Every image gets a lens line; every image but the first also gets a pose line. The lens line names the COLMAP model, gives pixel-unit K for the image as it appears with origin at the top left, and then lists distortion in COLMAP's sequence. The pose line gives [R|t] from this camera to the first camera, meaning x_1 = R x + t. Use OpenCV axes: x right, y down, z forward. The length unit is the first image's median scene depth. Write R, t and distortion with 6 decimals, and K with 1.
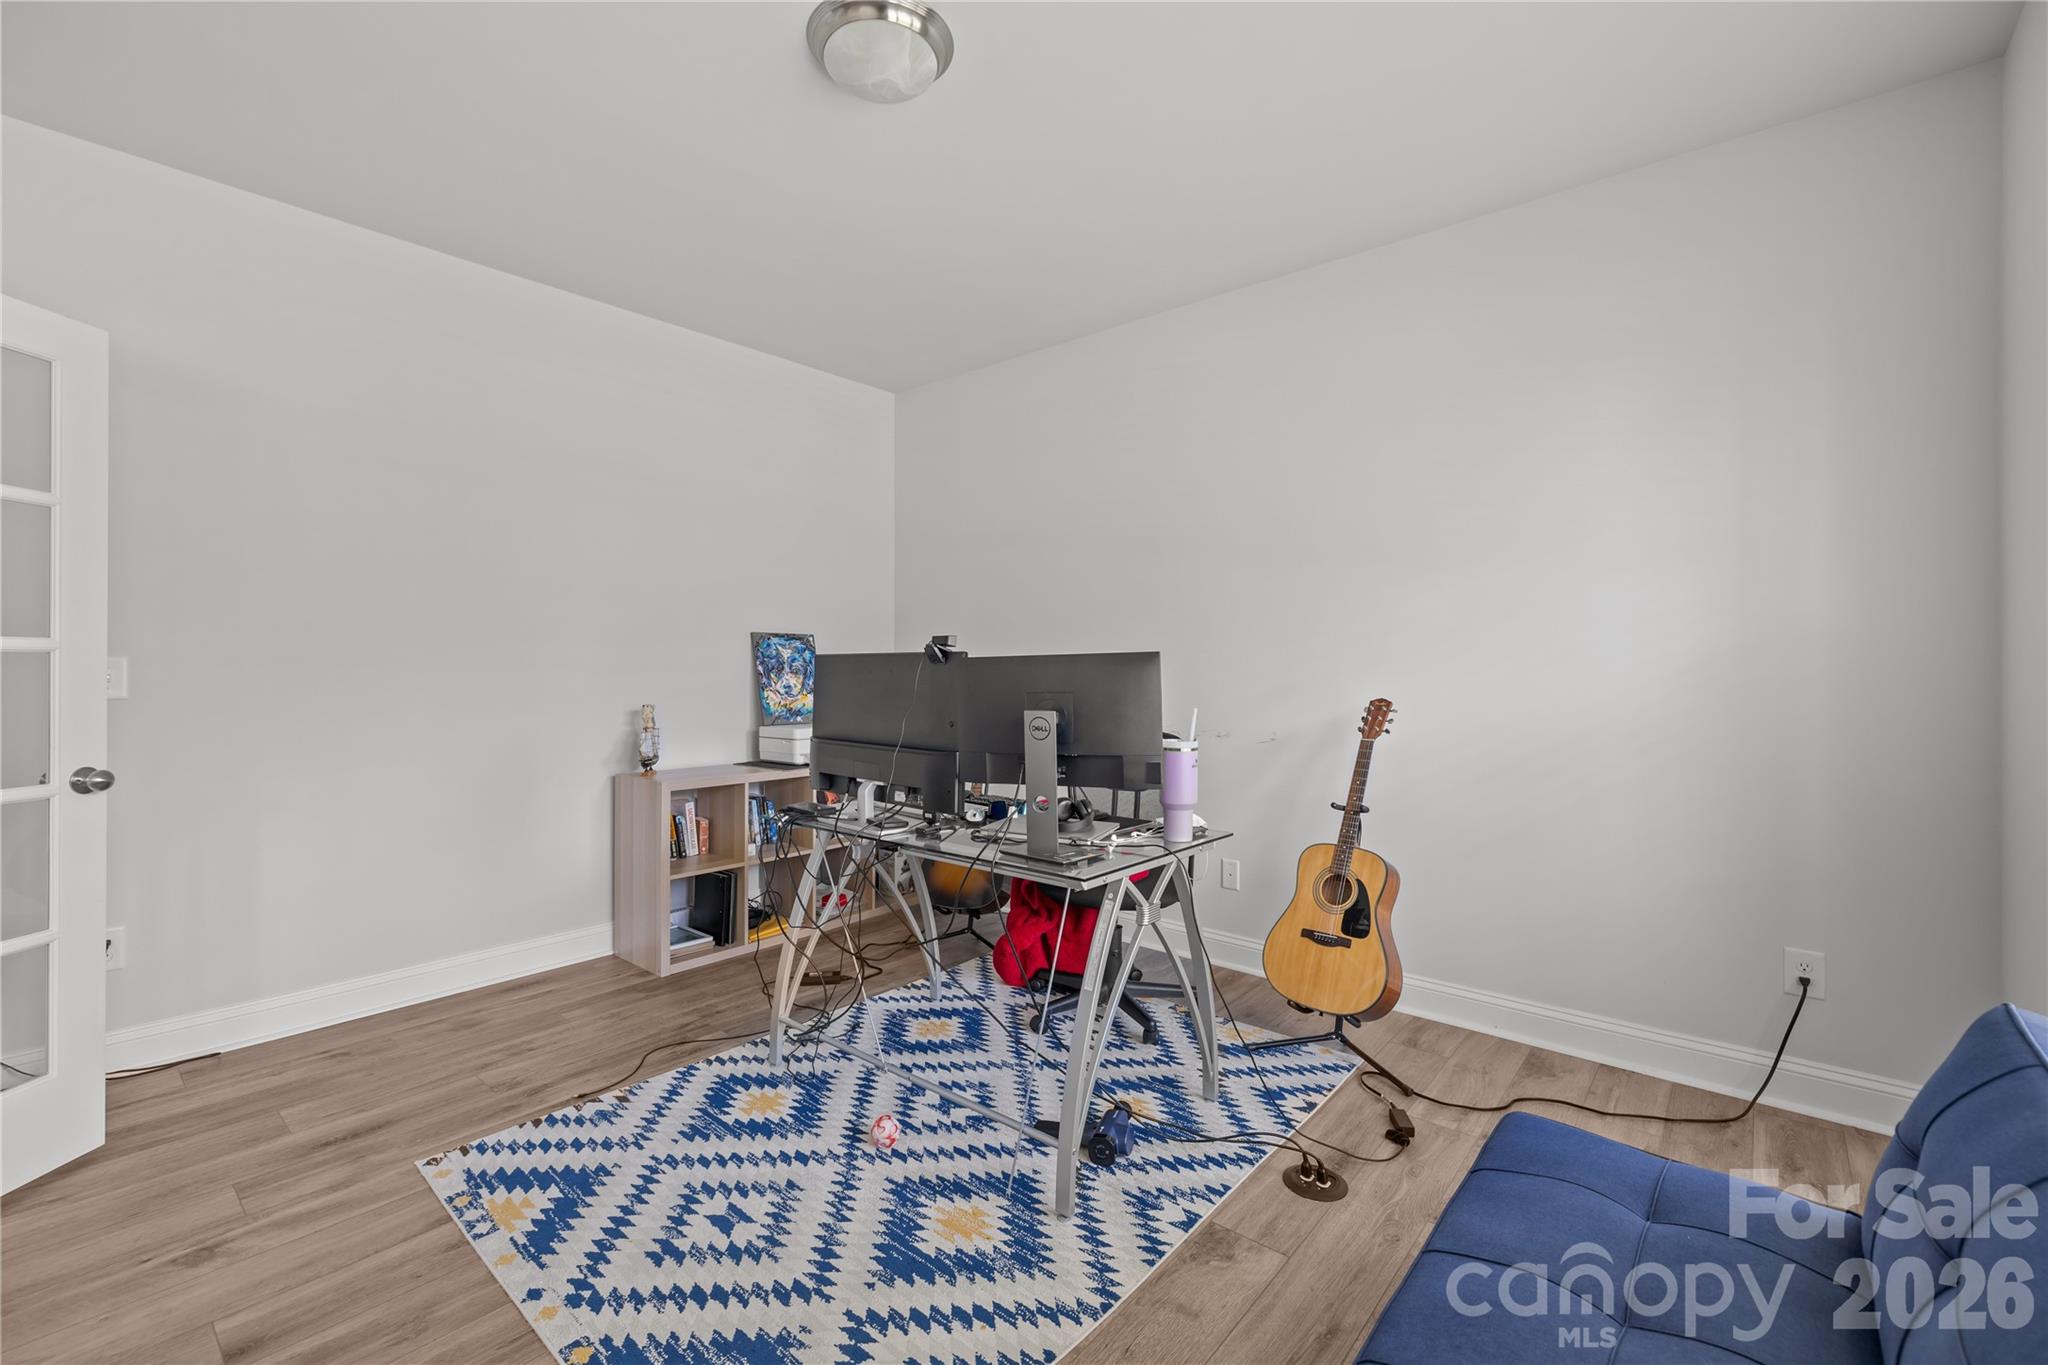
lens RADIAL K [[882.0, 0, 1013.0], [0, 882.0, 667.9], [0, 0, 1]] dist [0.001371, -0.000489]
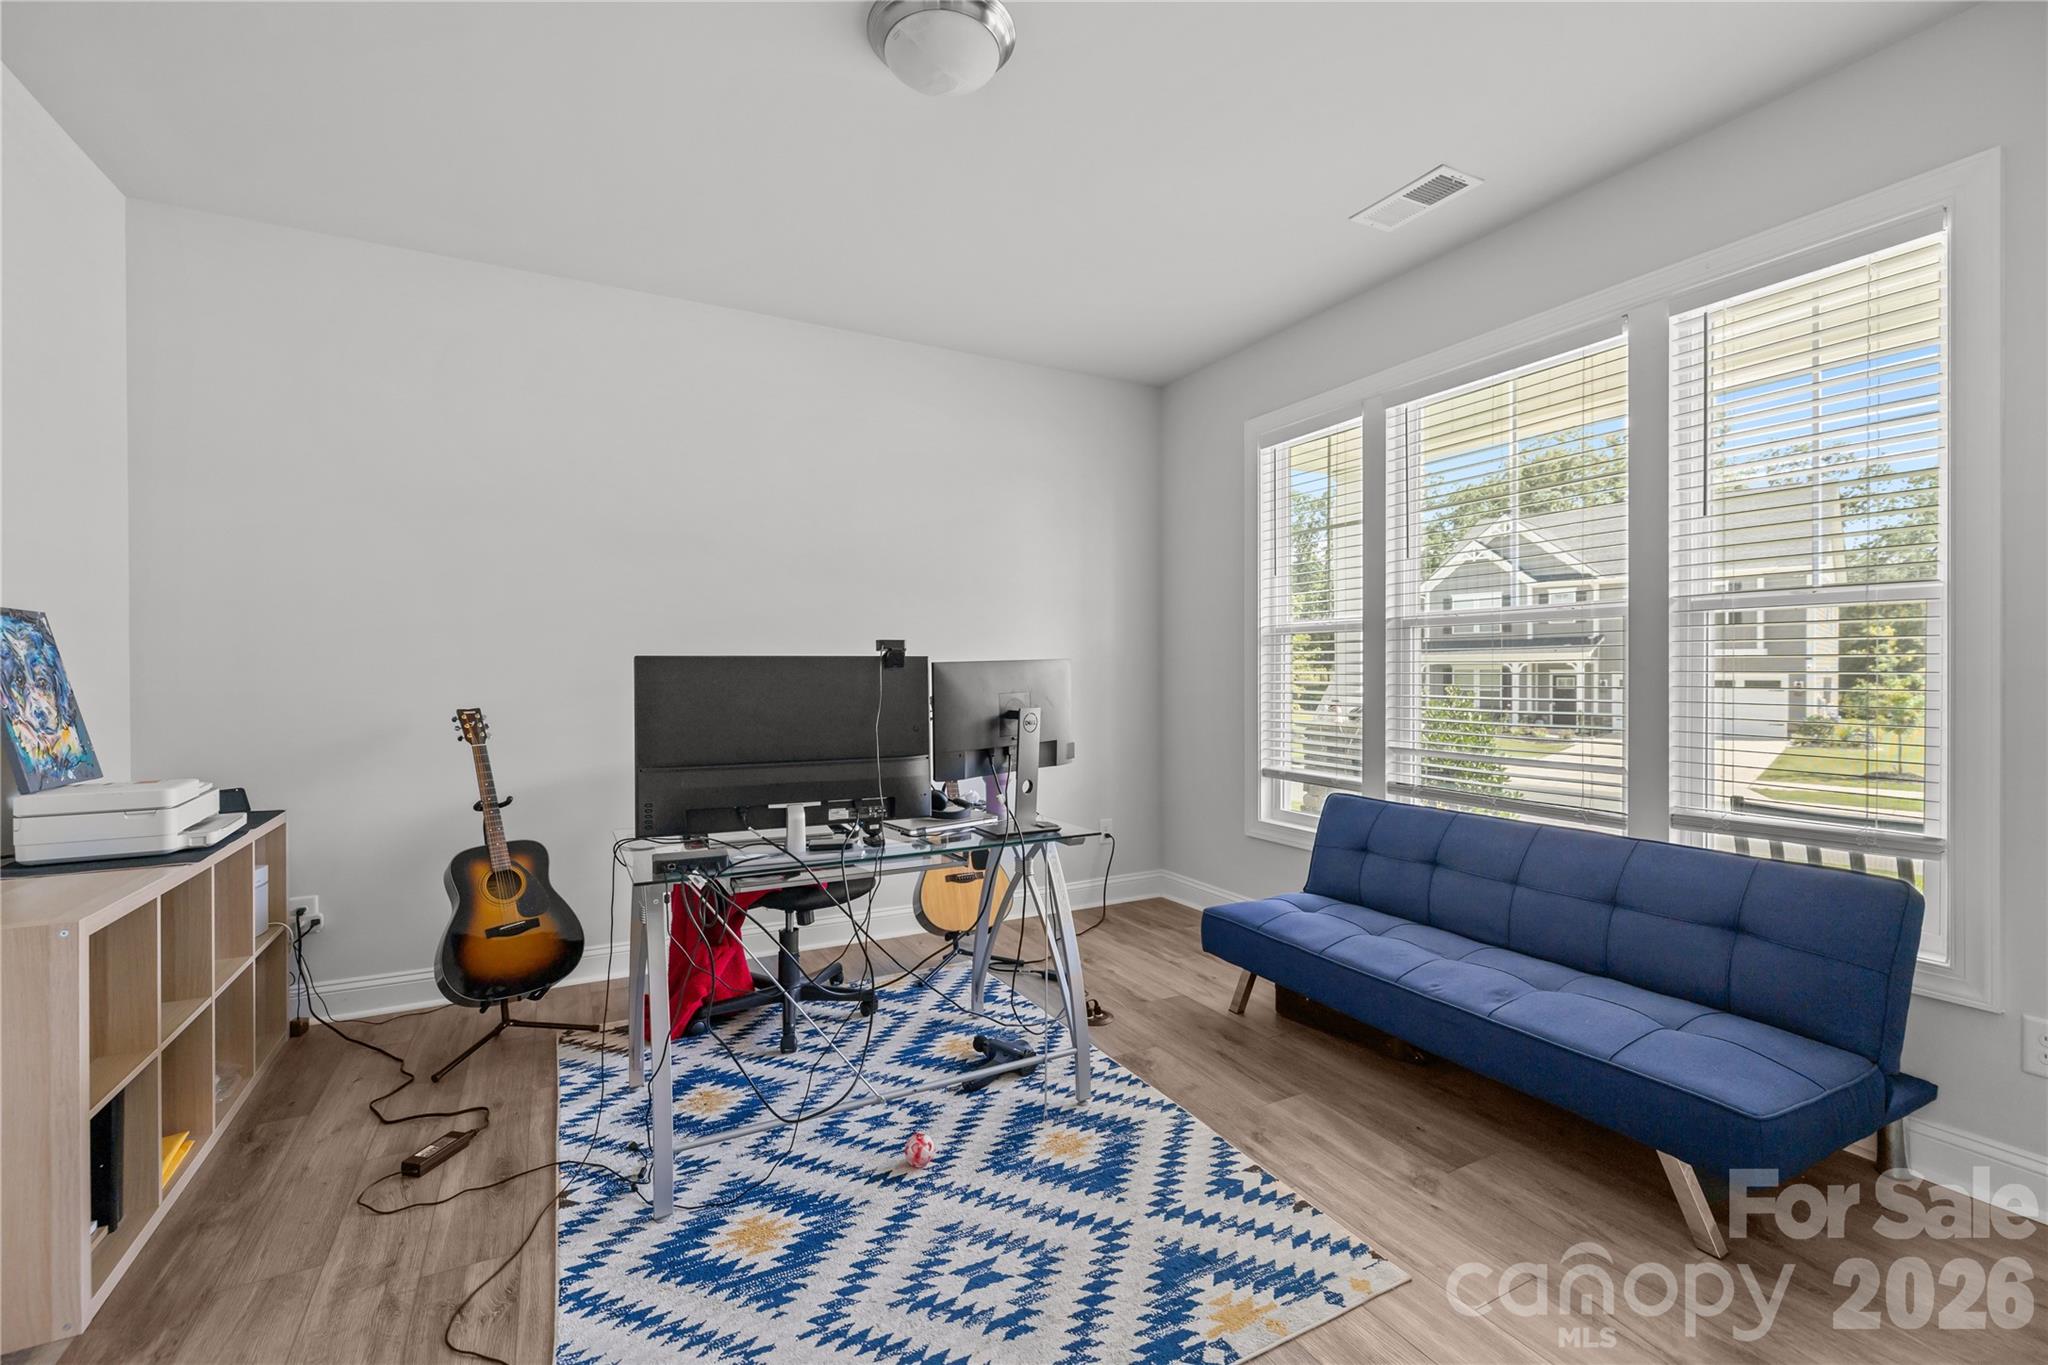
lens RADIAL K [[882.0, 0, 1012.5], [0, 882.0, 674.8], [0, 0, 1]] dist [0.001371, -0.000489]
pose [[0.349551, -0.008427, 0.936879, -0.951763], [0.004732, 0.999963, 0.007229, -0.003767], [-0.936905, 0.001907, 0.349578, 0.529894]]
